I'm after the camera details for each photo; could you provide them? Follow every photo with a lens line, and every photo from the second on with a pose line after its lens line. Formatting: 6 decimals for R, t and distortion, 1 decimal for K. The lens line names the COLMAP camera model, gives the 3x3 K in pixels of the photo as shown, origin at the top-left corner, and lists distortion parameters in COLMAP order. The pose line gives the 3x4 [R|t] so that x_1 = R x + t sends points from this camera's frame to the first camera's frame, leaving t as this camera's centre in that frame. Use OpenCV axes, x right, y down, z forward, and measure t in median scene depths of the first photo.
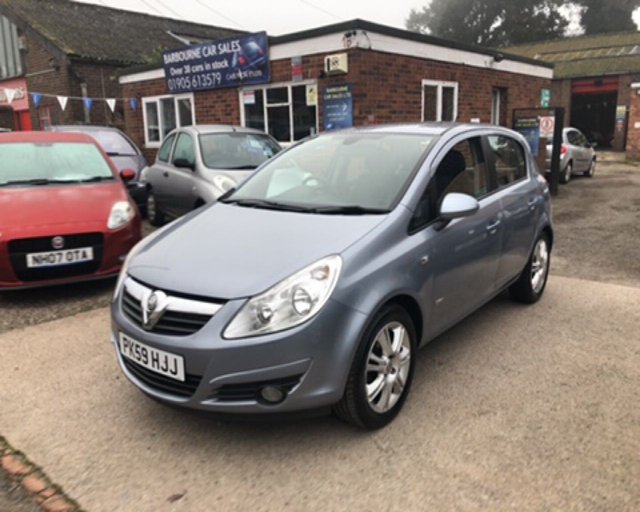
lens RADIAL K [[522.0, 0, 324.2], [0, 522.0, 238.2], [0, 0, 1]] dist [0.006850, 0.009372]
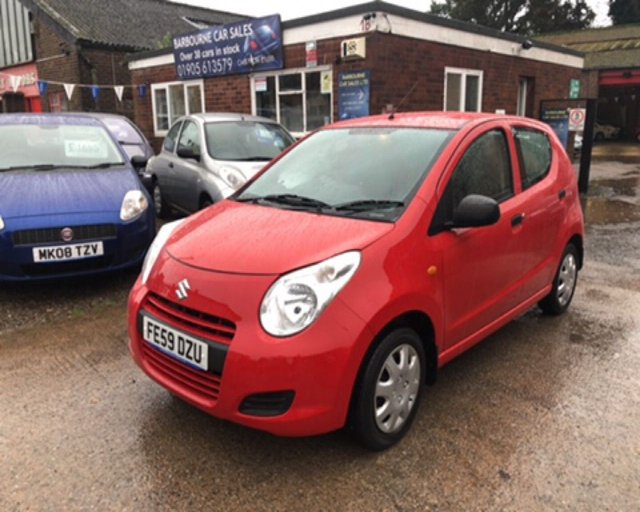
lens RADIAL K [[525.3, 0, 320.7], [0, 525.3, 235.0], [0, 0, 1]] dist [0.006639, 0.003878]
pose [[0.999283, 0.018755, -0.032879, 0.001348], [-0.018428, 0.999778, 0.010231, -0.008249], [0.033063, -0.009618, 0.999407, 0.048220]]
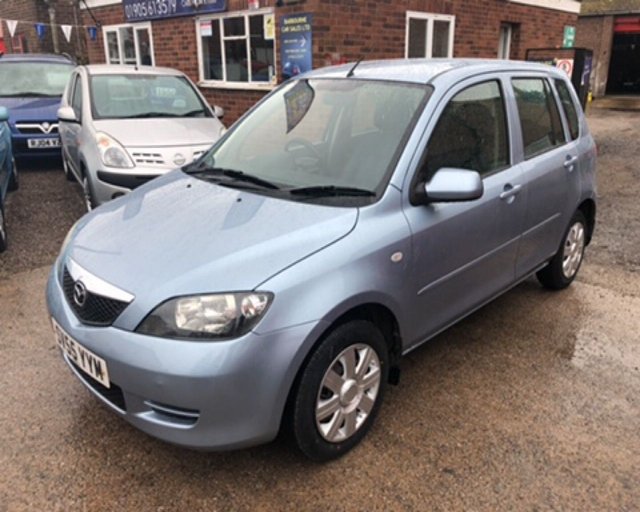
lens RADIAL K [[528.7, 0, 323.7], [0, 528.7, 223.5], [0, 0, 1]] dist [0.005880, 0.018468]
pose [[0.998072, 0.038340, -0.048803, 0.106340], [-0.034078, 0.995767, 0.085363, -0.030234], [0.051870, -0.083535, 0.995154, 0.112774]]
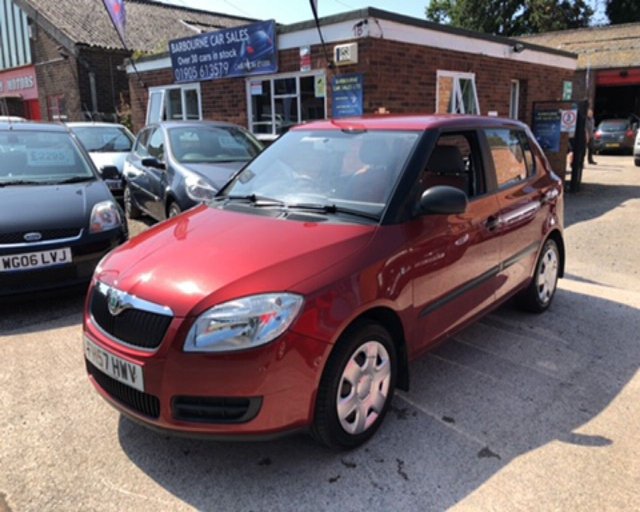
lens RADIAL K [[529.3, 0, 320.7], [0, 529.3, 233.0], [0, 0, 1]] dist [0.004982, 0.002901]
pose [[0.999375, 0.014400, -0.032287, 0.010607], [-0.014240, 0.999885, 0.005160, -0.008531], [0.032358, -0.004697, 0.999465, 0.024120]]
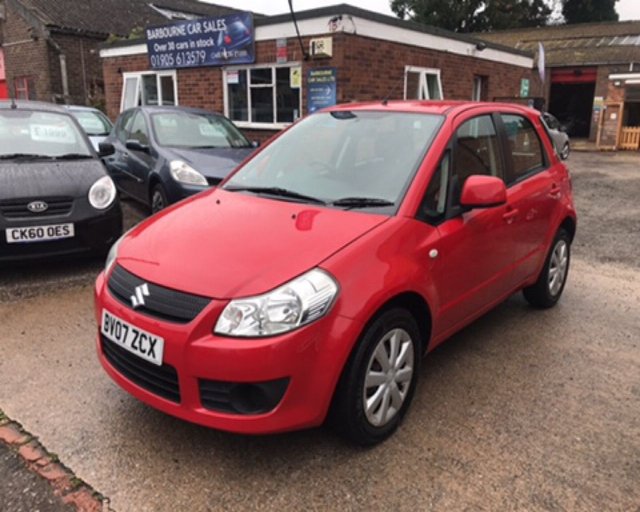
lens RADIAL K [[524.4, 0, 318.2], [0, 524.4, 228.4], [0, 0, 1]] dist [0.015806, -0.006684]
pose [[0.999078, 0.026851, 0.033511, -0.006453], [-0.027456, 0.999466, 0.017730, -0.002456], [-0.033017, -0.018633, 0.999281, -0.015638]]
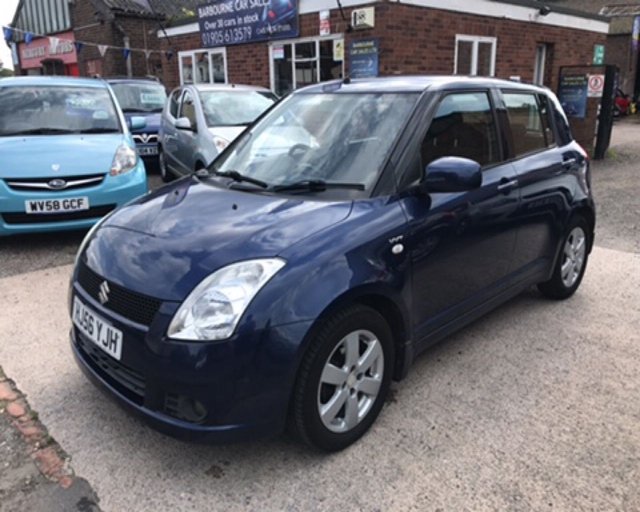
lens RADIAL K [[527.0, 0, 318.9], [0, 527.0, 223.3], [0, 0, 1]] dist [0.002894, 0.015303]
pose [[0.994457, 0.037885, -0.098086, 0.043968], [-0.032880, 0.998098, 0.052155, 0.000689], [0.099875, -0.048641, 0.993810, -0.005773]]
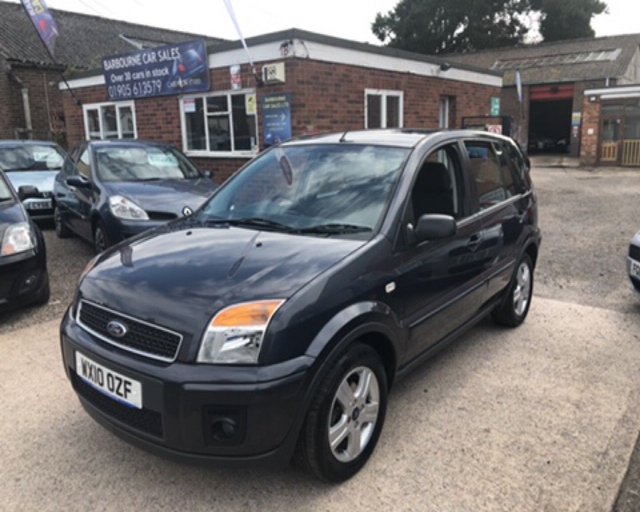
lens RADIAL K [[526.9, 0, 320.5], [0, 526.9, 235.0], [0, 0, 1]] dist [0.010603, -0.003301]
pose [[0.998694, -0.008629, 0.050364, 0.049134], [0.009346, 0.999858, -0.014006, -0.011986], [-0.050236, 0.014458, 0.998633, 0.006686]]
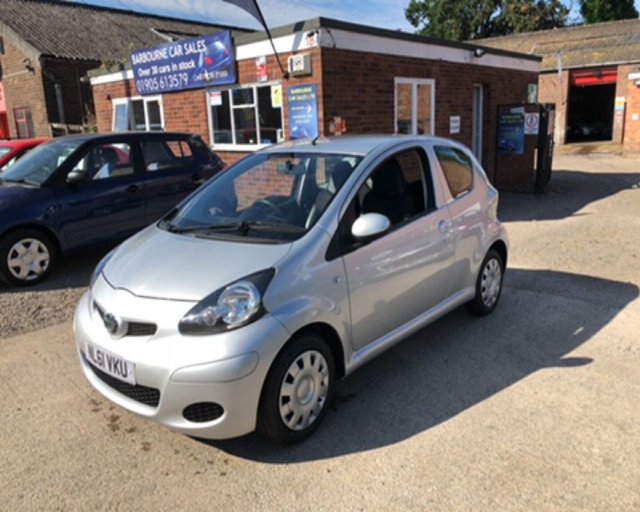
lens RADIAL K [[526.5, 0, 320.7], [0, 526.5, 235.2], [0, 0, 1]] dist [0.005632, 0.004973]
pose [[0.999859, -0.011475, -0.012241, 0.059368], [0.011538, 0.999920, 0.005142, -0.020667], [0.012181, -0.005282, 0.999912, 0.028643]]
